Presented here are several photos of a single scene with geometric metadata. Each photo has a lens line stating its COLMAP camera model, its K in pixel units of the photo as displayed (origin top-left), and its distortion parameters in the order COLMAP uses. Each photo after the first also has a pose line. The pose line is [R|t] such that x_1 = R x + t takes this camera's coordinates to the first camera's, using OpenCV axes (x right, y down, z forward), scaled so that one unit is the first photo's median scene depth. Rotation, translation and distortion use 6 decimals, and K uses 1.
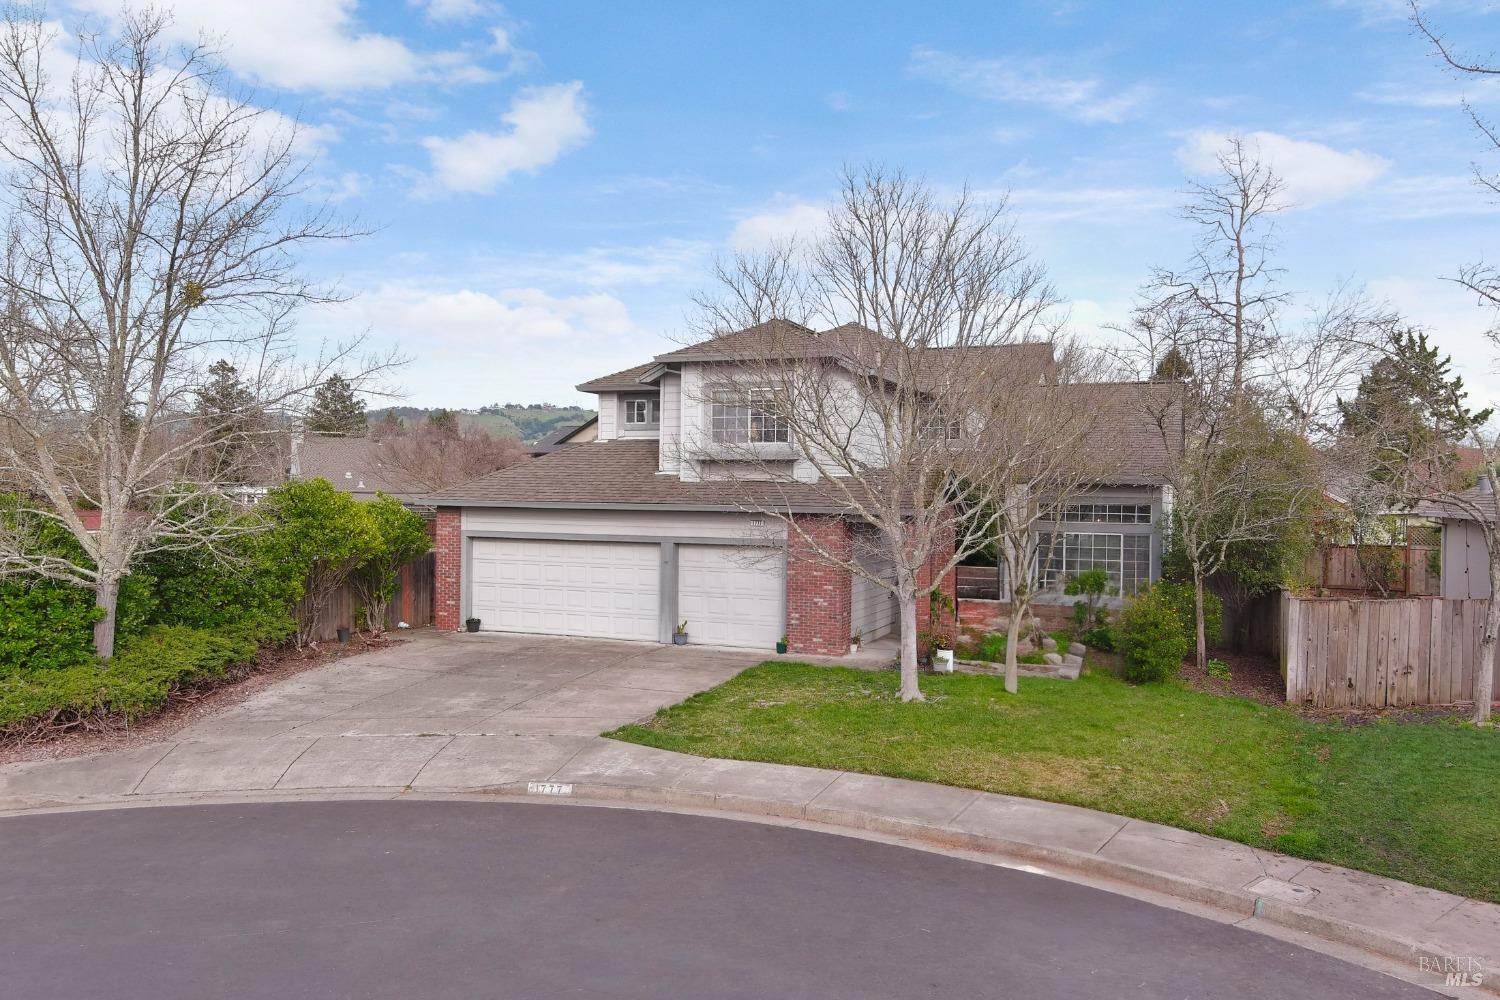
lens RADIAL K [[1159.3, 0, 750.0], [0, 1159.3, 500.0], [0, 0, 1]] dist [0.021088, -0.006330]
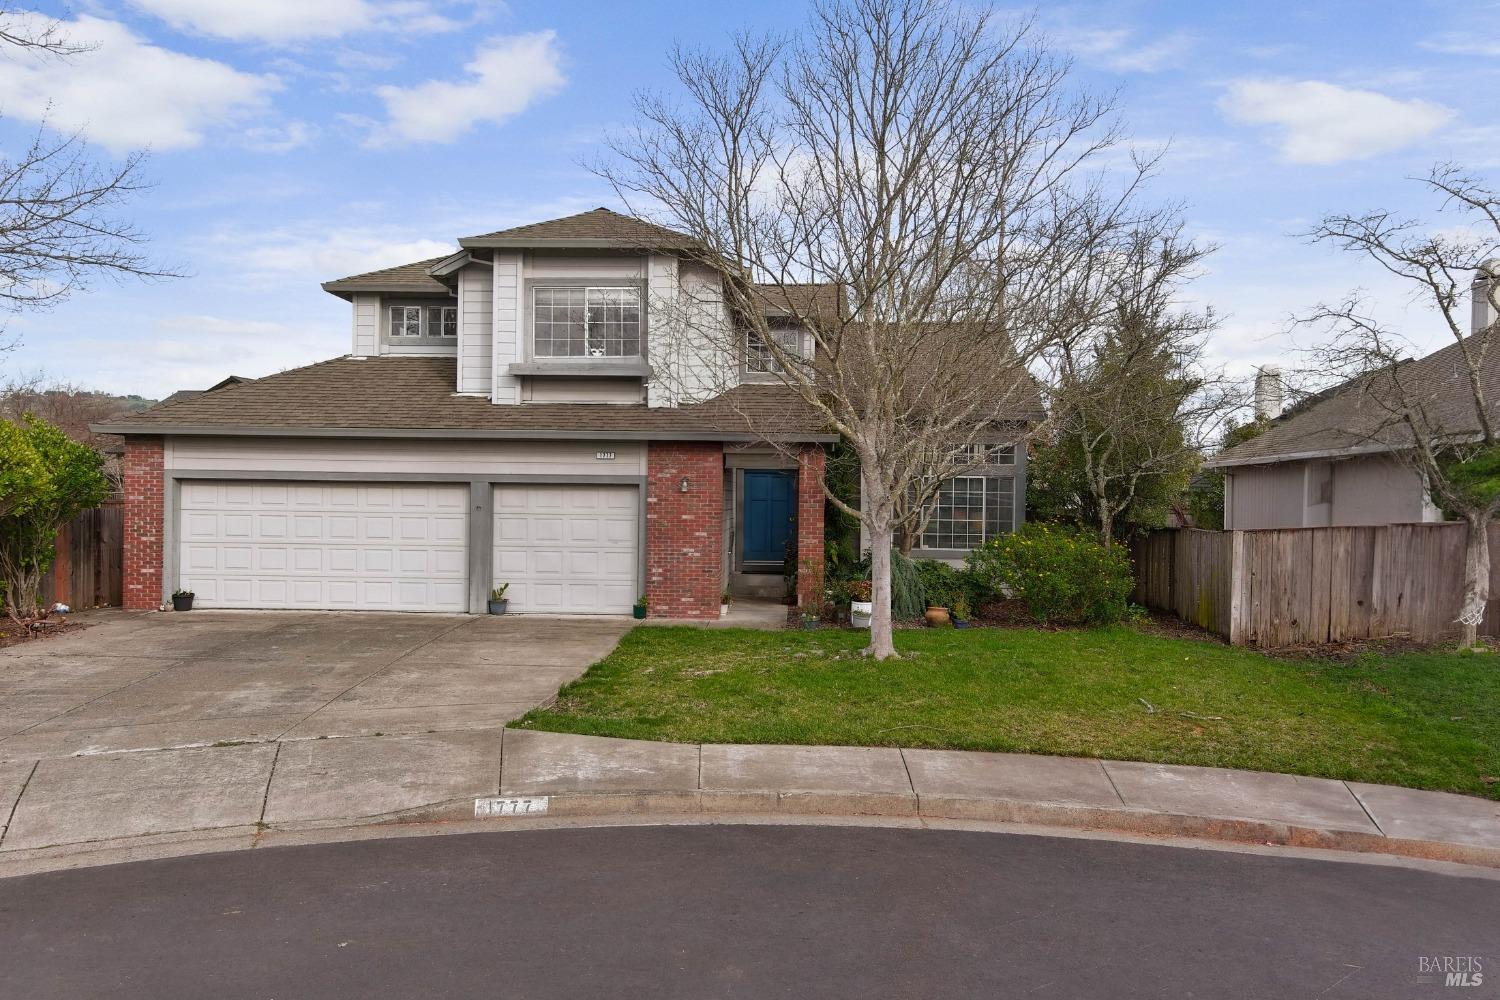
lens RADIAL K [[1159.3, 0, 750.0], [0, 1159.3, 500.0], [0, 0, 1]] dist [0.021088, -0.006330]
pose [[0.943657, -0.001227, 0.330923, -0.162584], [0.001550, 0.999999, -0.000714, 0.051363], [-0.330922, 0.001187, 0.943657, 0.224207]]
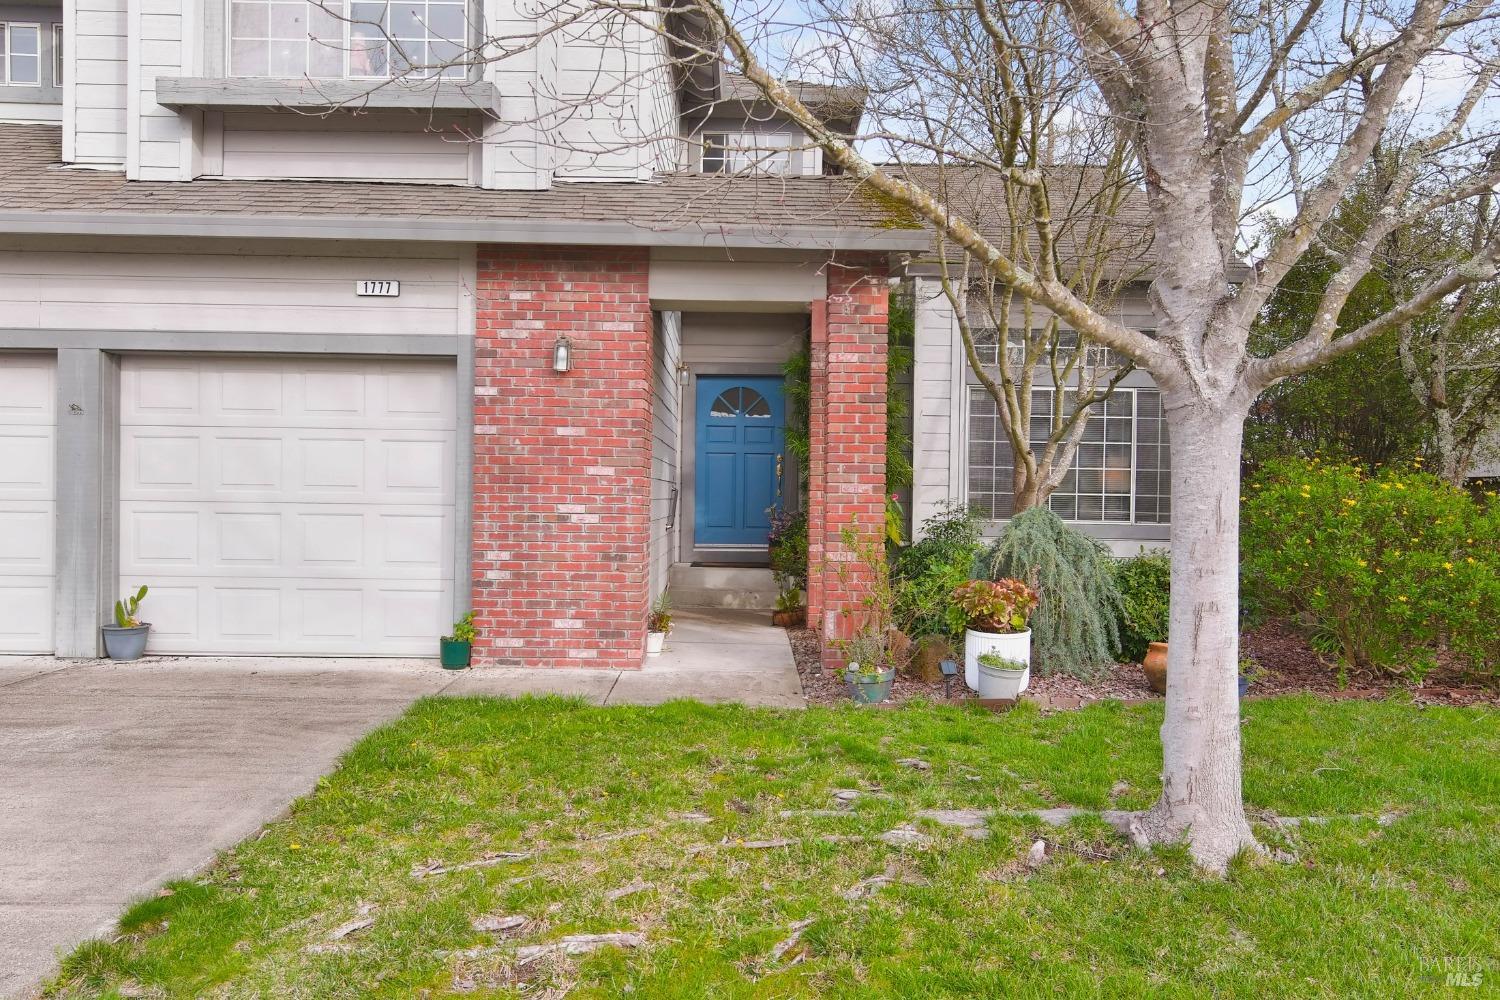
lens RADIAL K [[1159.3, 0, 750.0], [0, 1159.3, 500.0], [0, 0, 1]] dist [0.021088, -0.006330]
pose [[0.926581, 0.000148, 0.376094, -0.020627], [-0.000589, 0.999999, 0.001058, 0.081826], [-0.376094, -0.001202, 0.926581, 0.647438]]
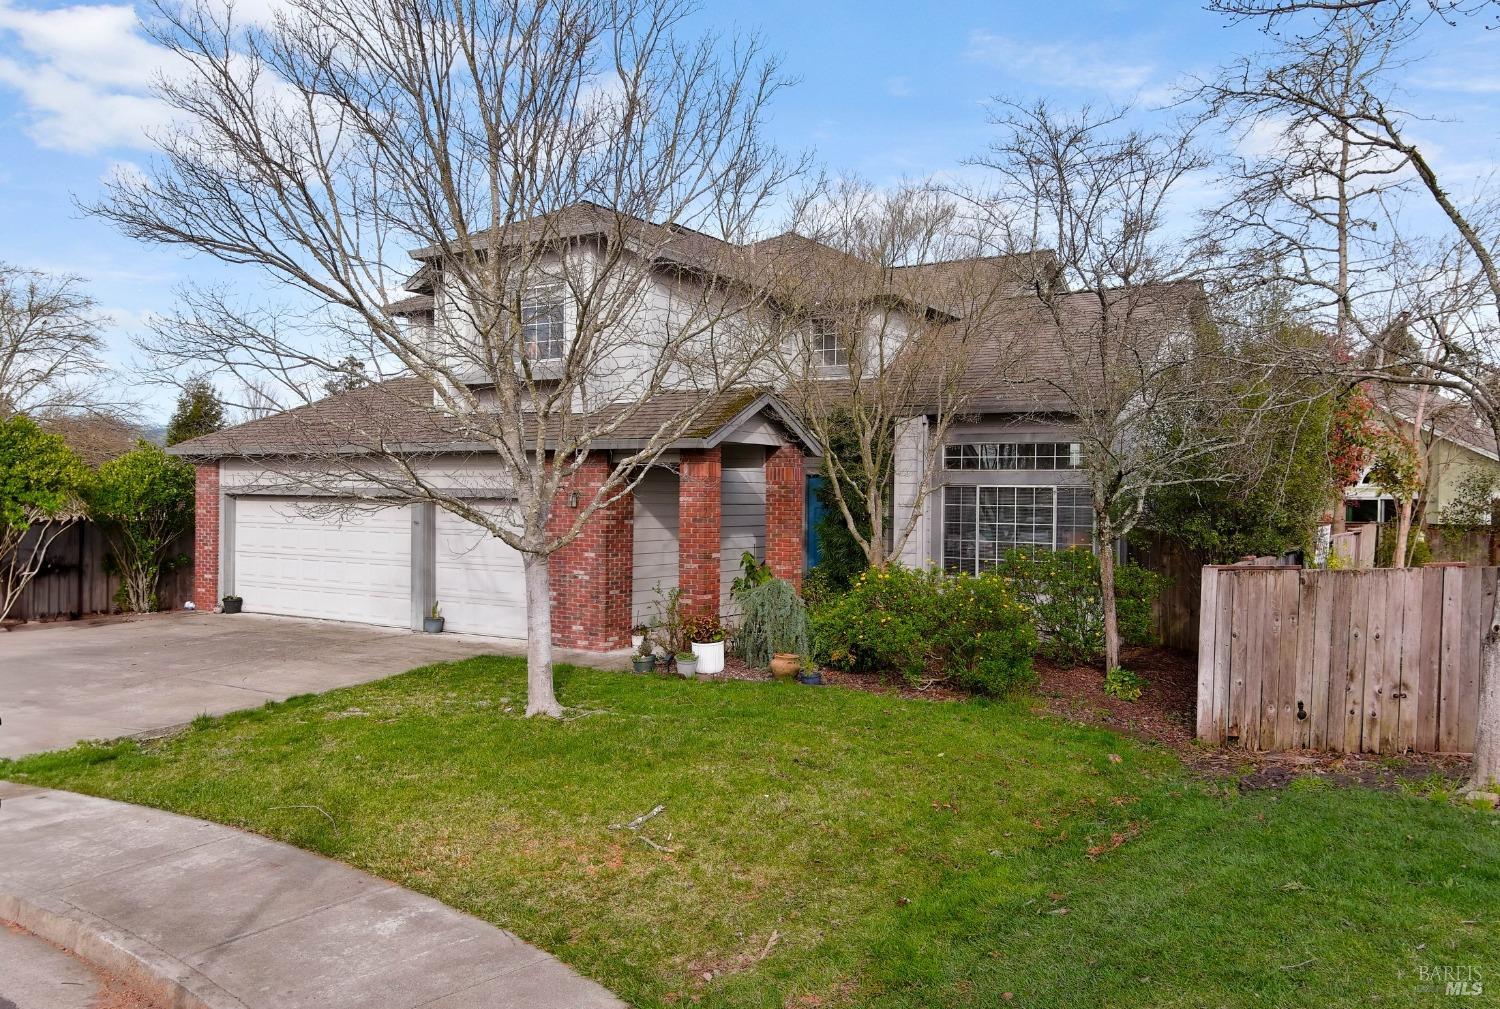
lens RADIAL K [[1170.8, 0, 750.0], [0, 1170.8, 504.5], [0, 0, 1]] dist [0.018094, -0.000560]
pose [[0.983007, 0.000029, -0.183569, 0.289701], [-0.000512, 0.999997, -0.002585, 0.045478], [0.183568, 0.002635, 0.983004, 0.303371]]
